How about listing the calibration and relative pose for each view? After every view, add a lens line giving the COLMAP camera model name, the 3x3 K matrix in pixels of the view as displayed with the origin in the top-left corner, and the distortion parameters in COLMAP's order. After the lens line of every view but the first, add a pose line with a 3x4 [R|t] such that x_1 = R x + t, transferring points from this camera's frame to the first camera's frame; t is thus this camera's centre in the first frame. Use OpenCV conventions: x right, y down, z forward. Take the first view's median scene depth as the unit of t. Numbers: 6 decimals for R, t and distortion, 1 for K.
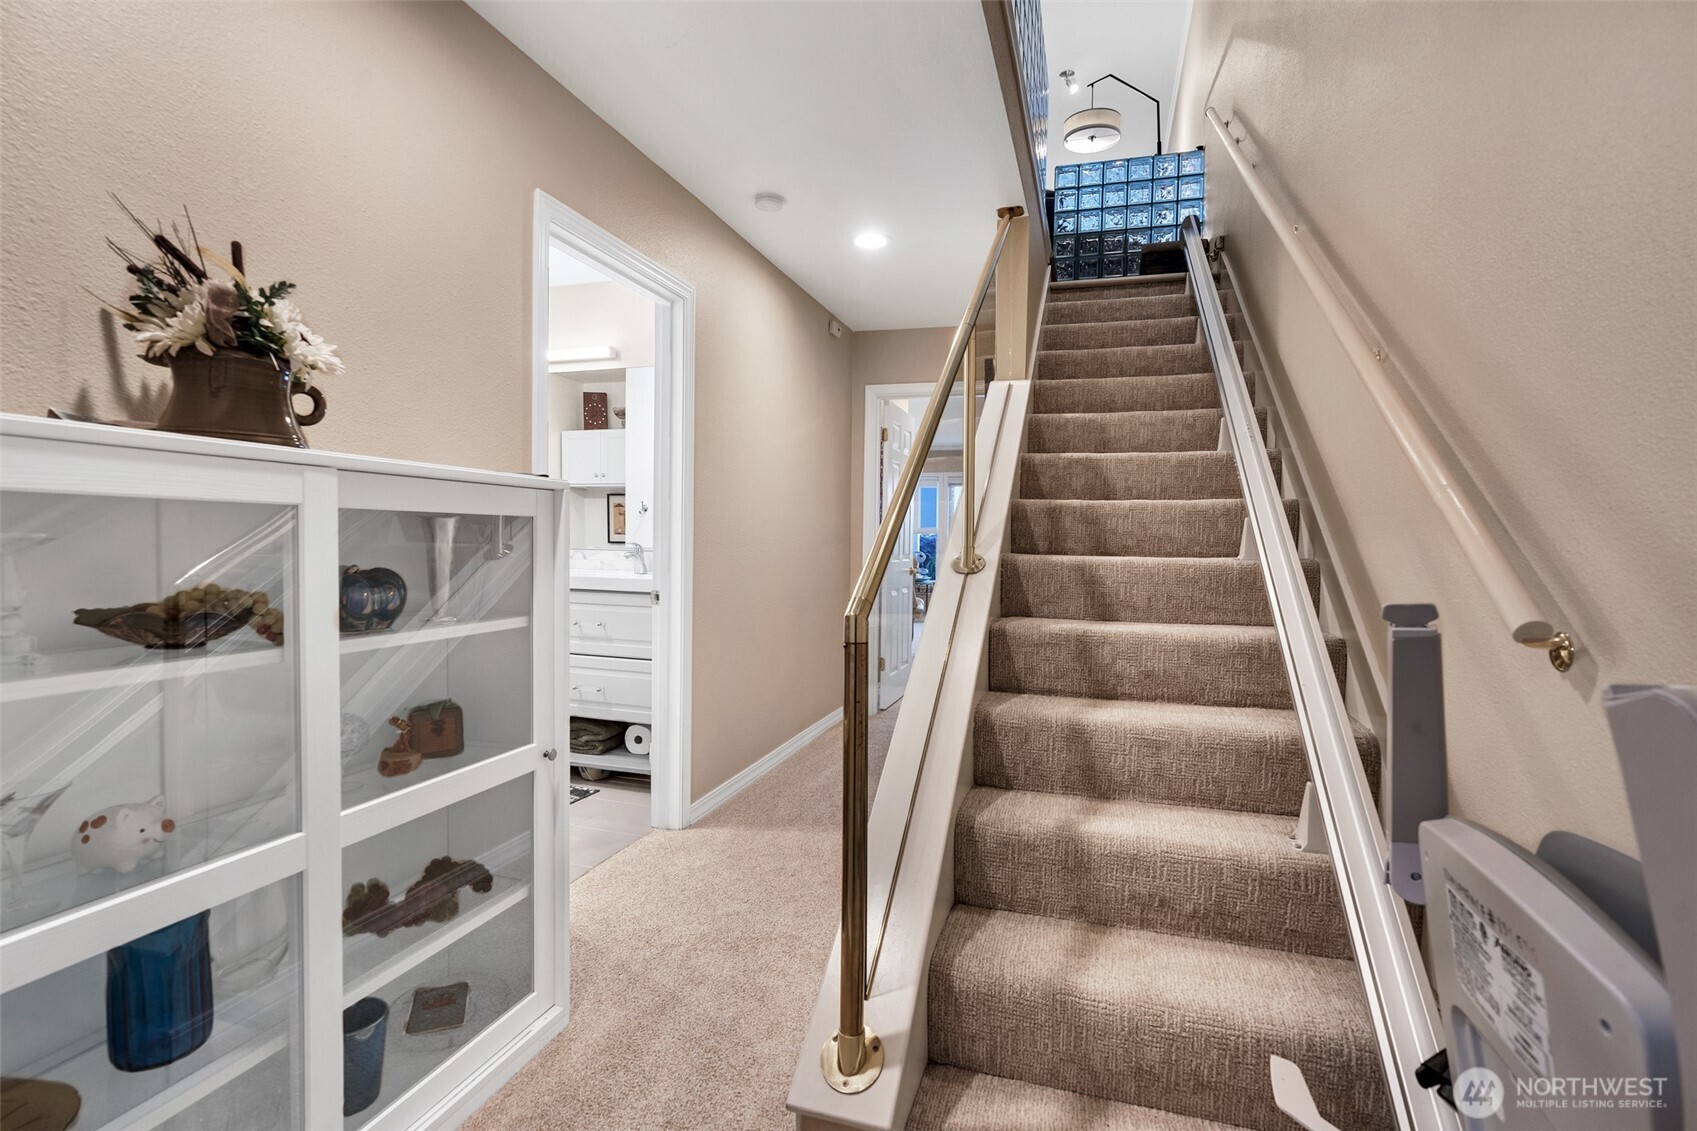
lens RADIAL K [[782.5, 0, 843.7], [0, 782.5, 573.7], [0, 0, 1]] dist [-0.002259, -0.000197]
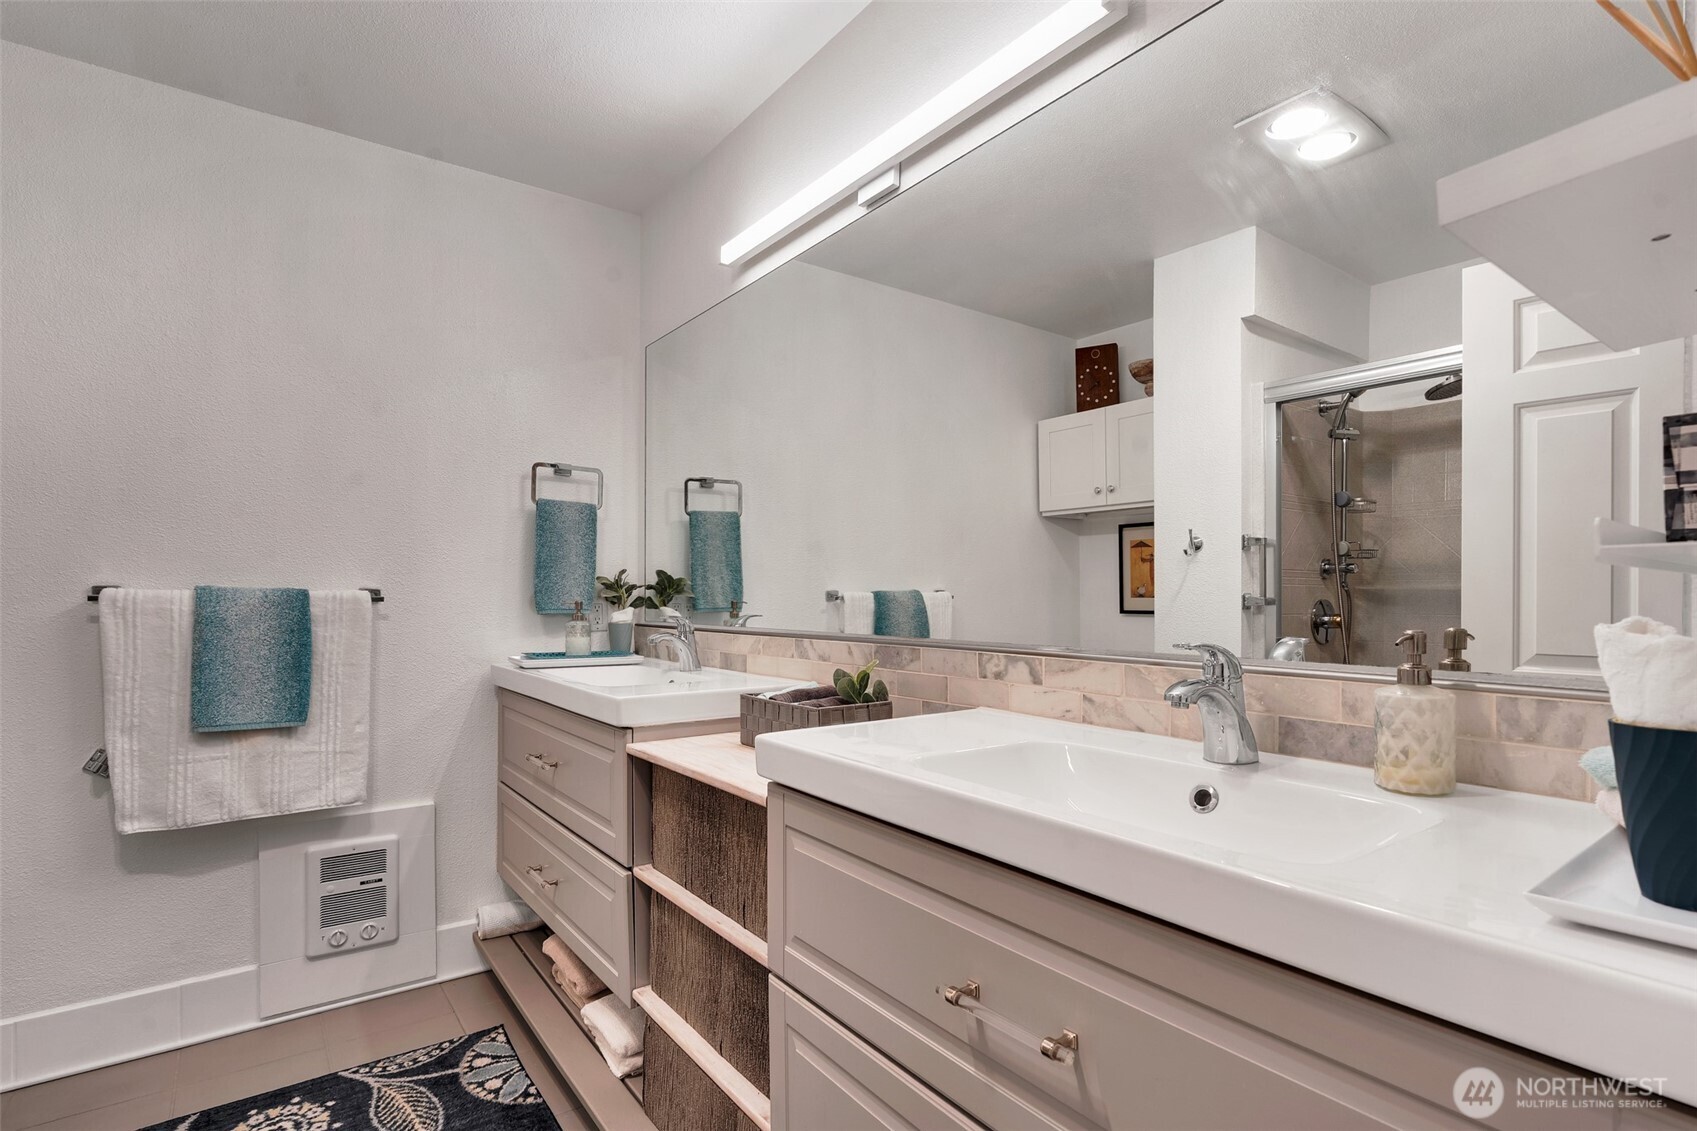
lens RADIAL K [[782.5, 0, 843.7], [0, 782.5, 573.7], [0, 0, 1]] dist [-0.002259, -0.000197]
pose [[0.801369, -0.023552, -0.597706, -0.131306], [-0.021659, 0.997427, -0.068342, -0.025758], [0.597778, 0.067713, 0.798797, 0.454246]]
